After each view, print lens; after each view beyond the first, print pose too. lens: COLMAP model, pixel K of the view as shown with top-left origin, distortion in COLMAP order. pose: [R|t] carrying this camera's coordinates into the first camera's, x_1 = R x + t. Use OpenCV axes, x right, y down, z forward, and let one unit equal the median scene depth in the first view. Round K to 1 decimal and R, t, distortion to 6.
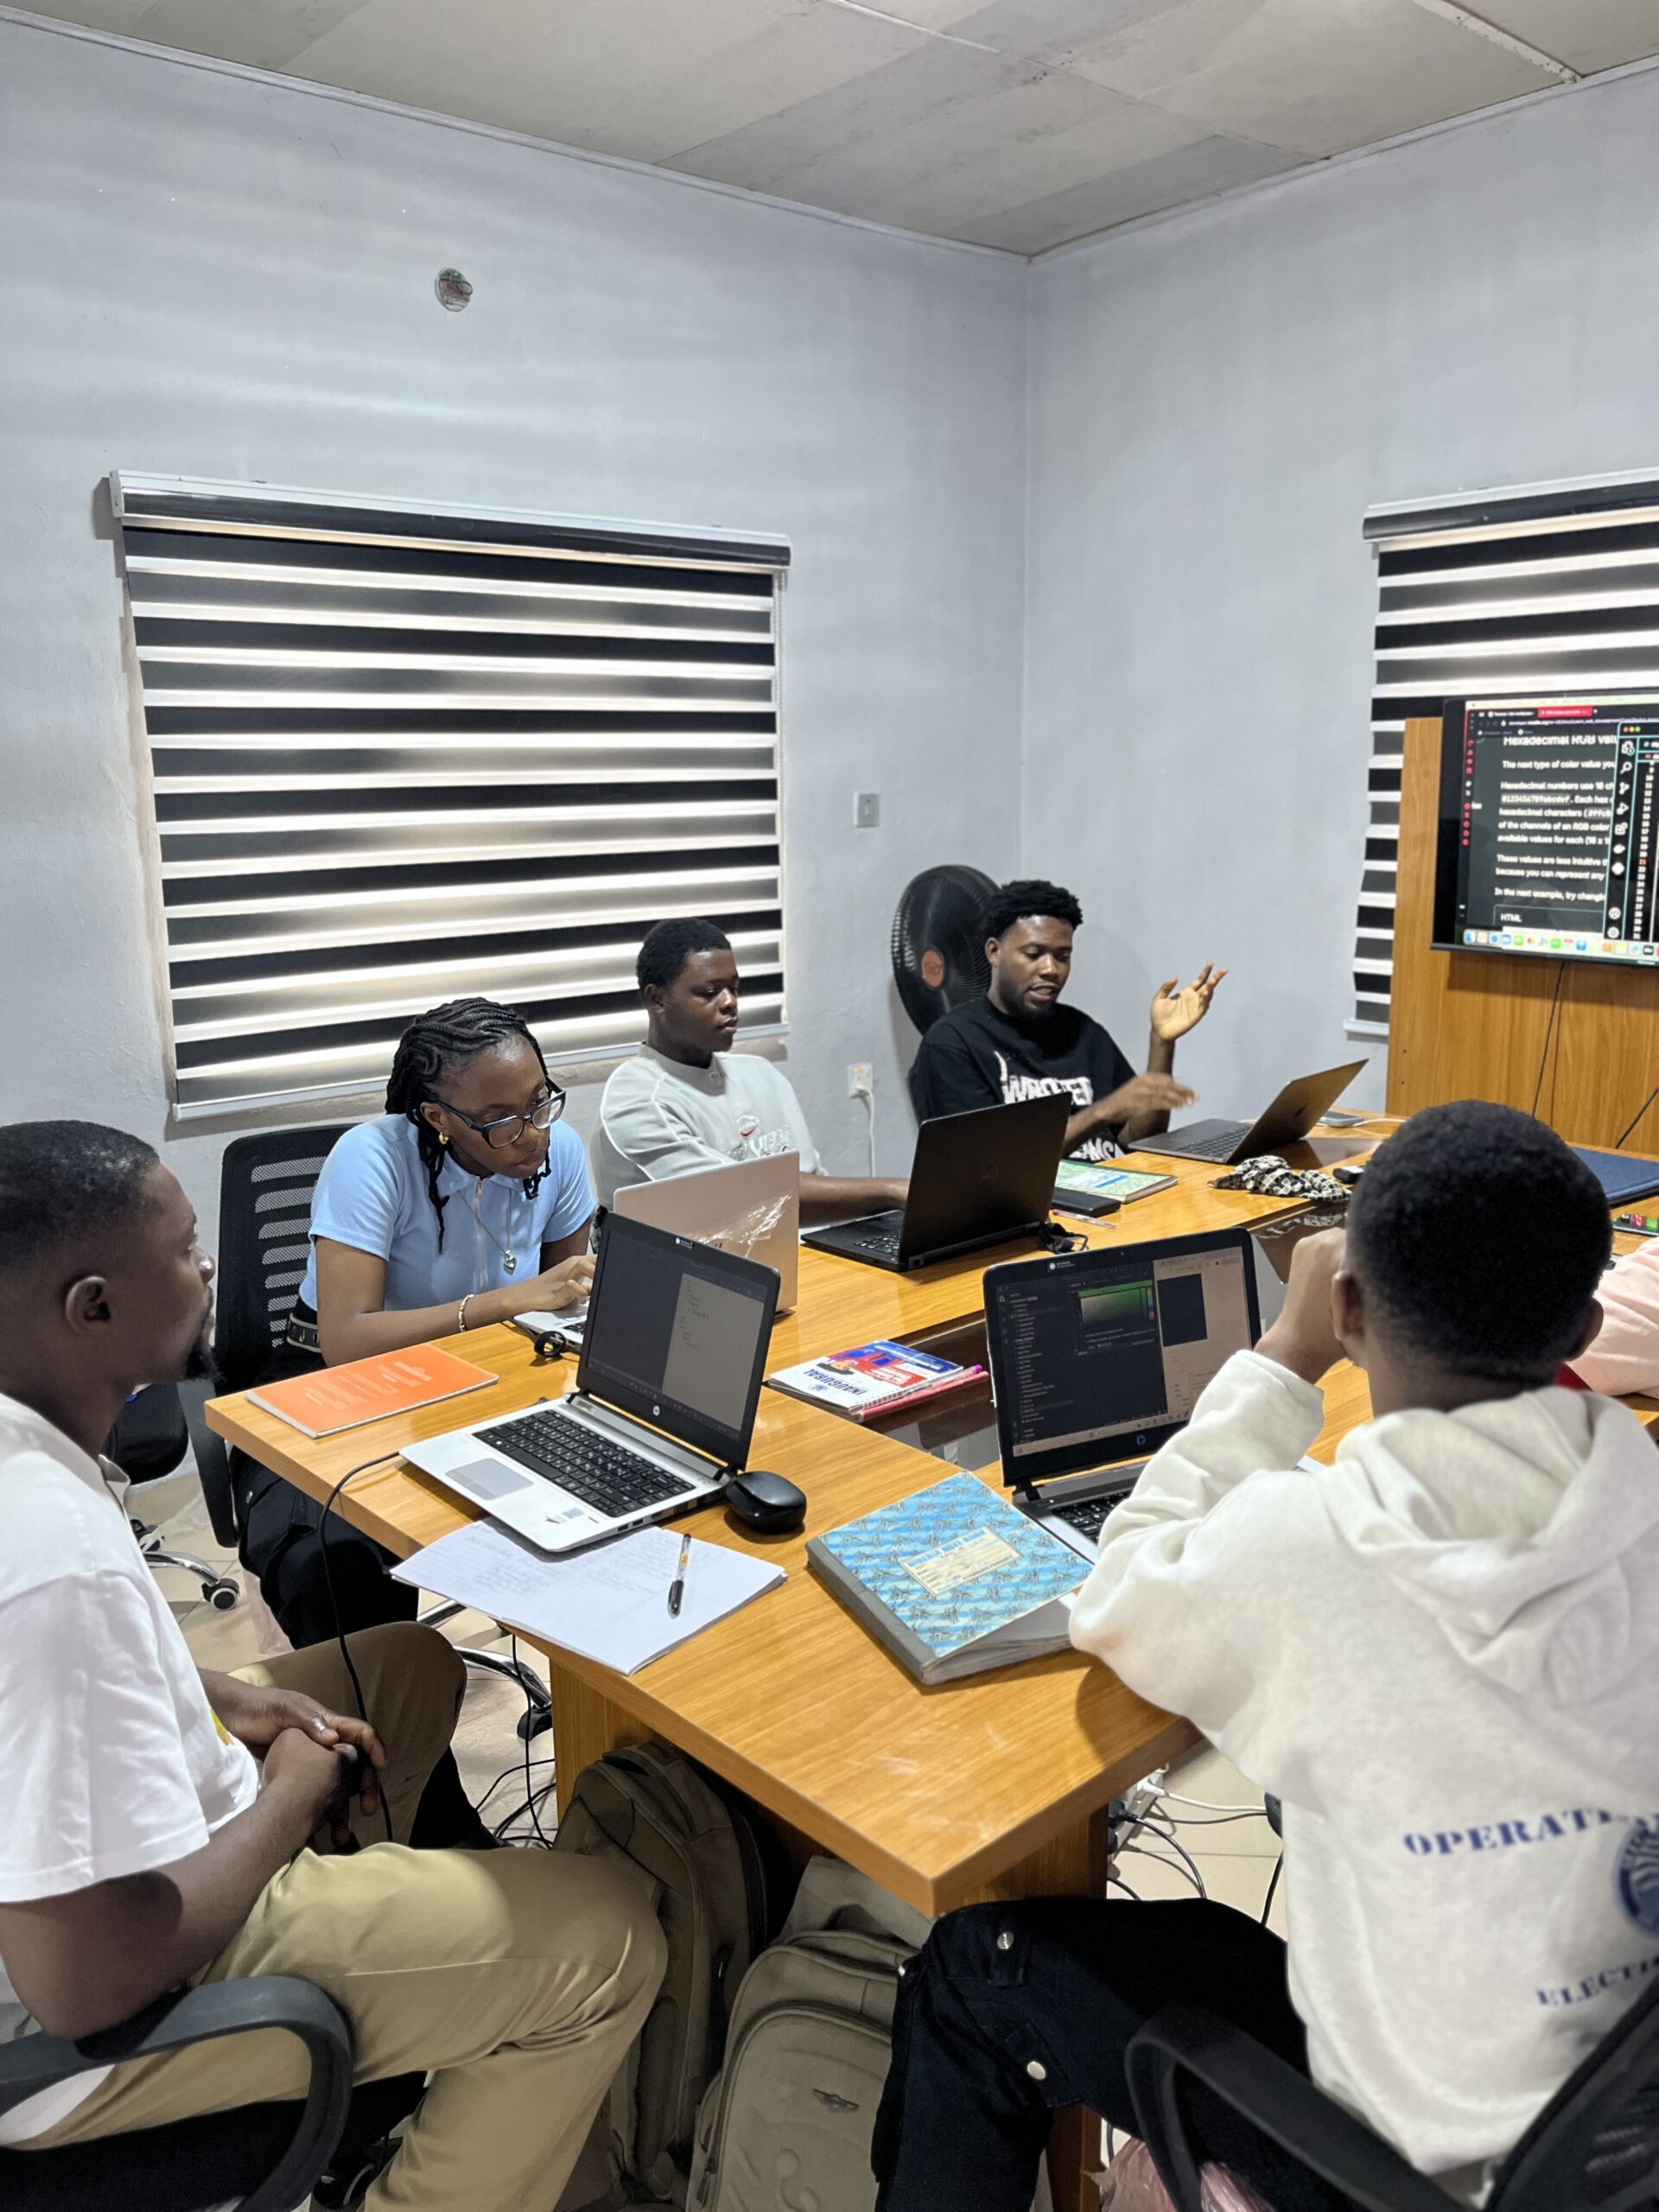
lens RADIAL K [[1646.8, 0, 838.2], [0, 1646.8, 1103.6], [0, 0, 1]] dist [0.107875, -0.125502]
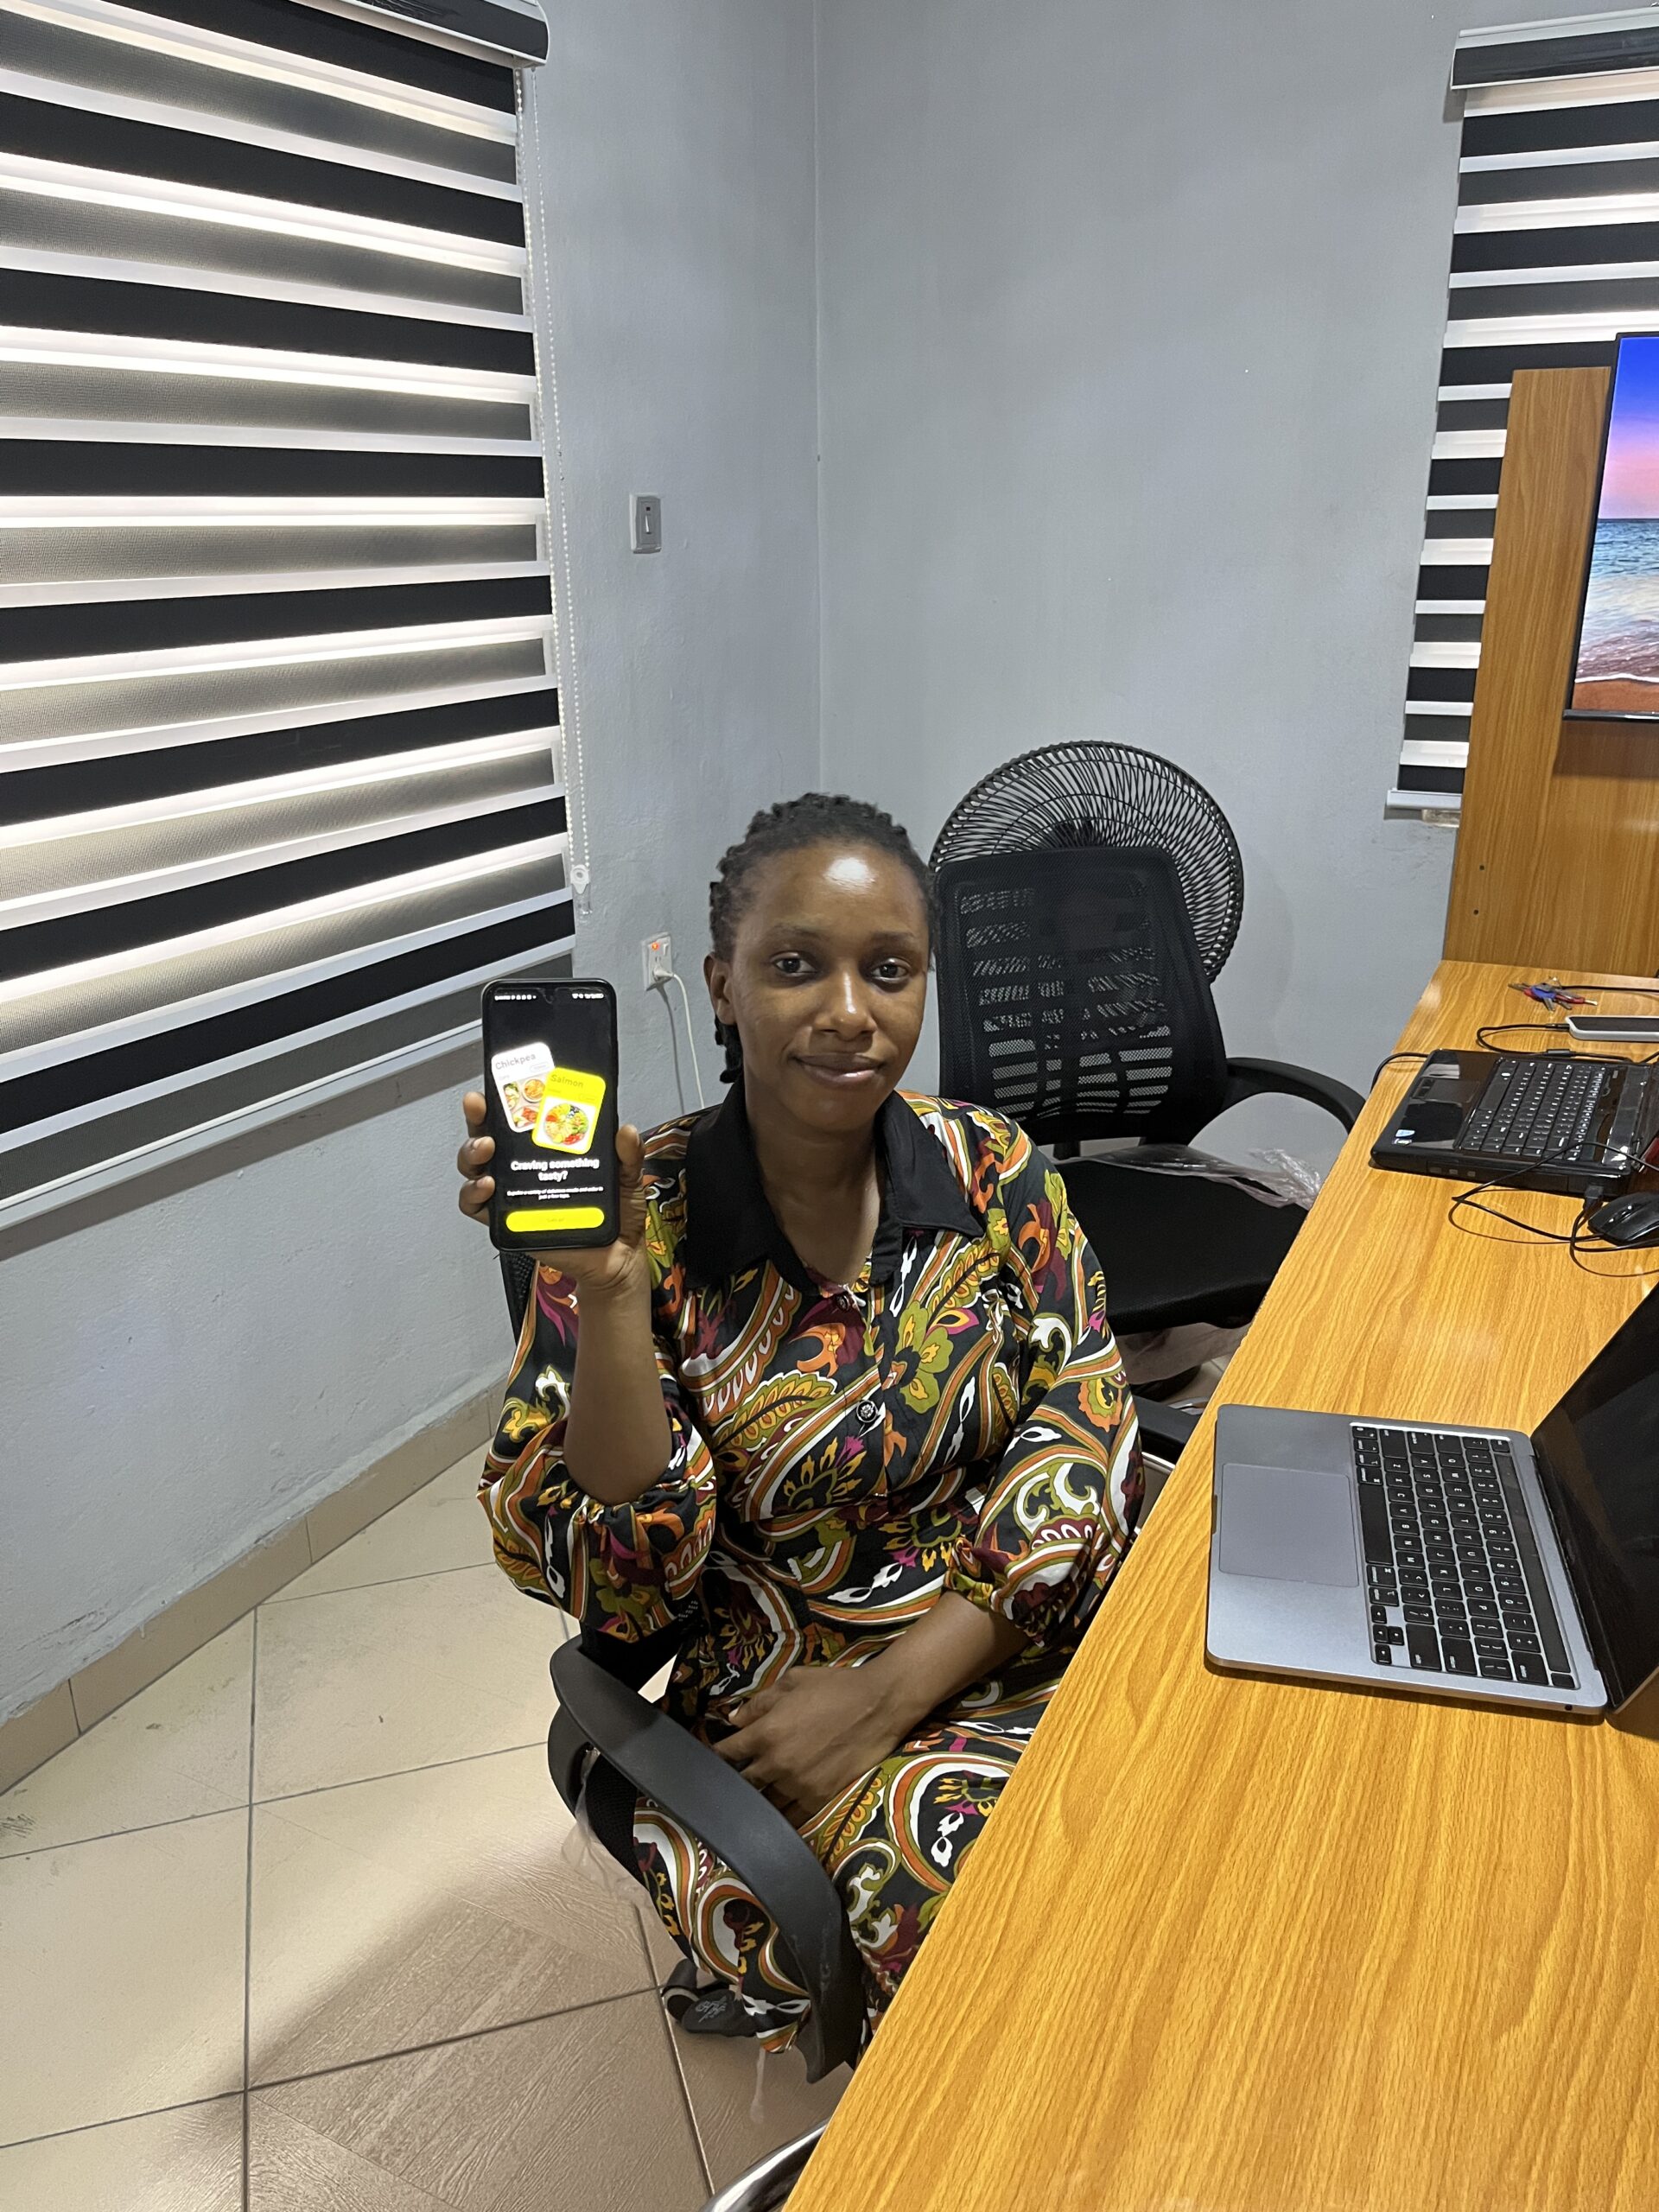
lens RADIAL K [[1646.8, 0, 838.2], [0, 1646.8, 1103.6], [0, 0, 1]] dist [0.107875, -0.125502]
pose [[0.930400, -0.113027, 0.348683, -0.182186], [0.065831, 0.987329, 0.144387, -0.057149], [-0.360585, -0.111383, 0.926052, 0.432872]]
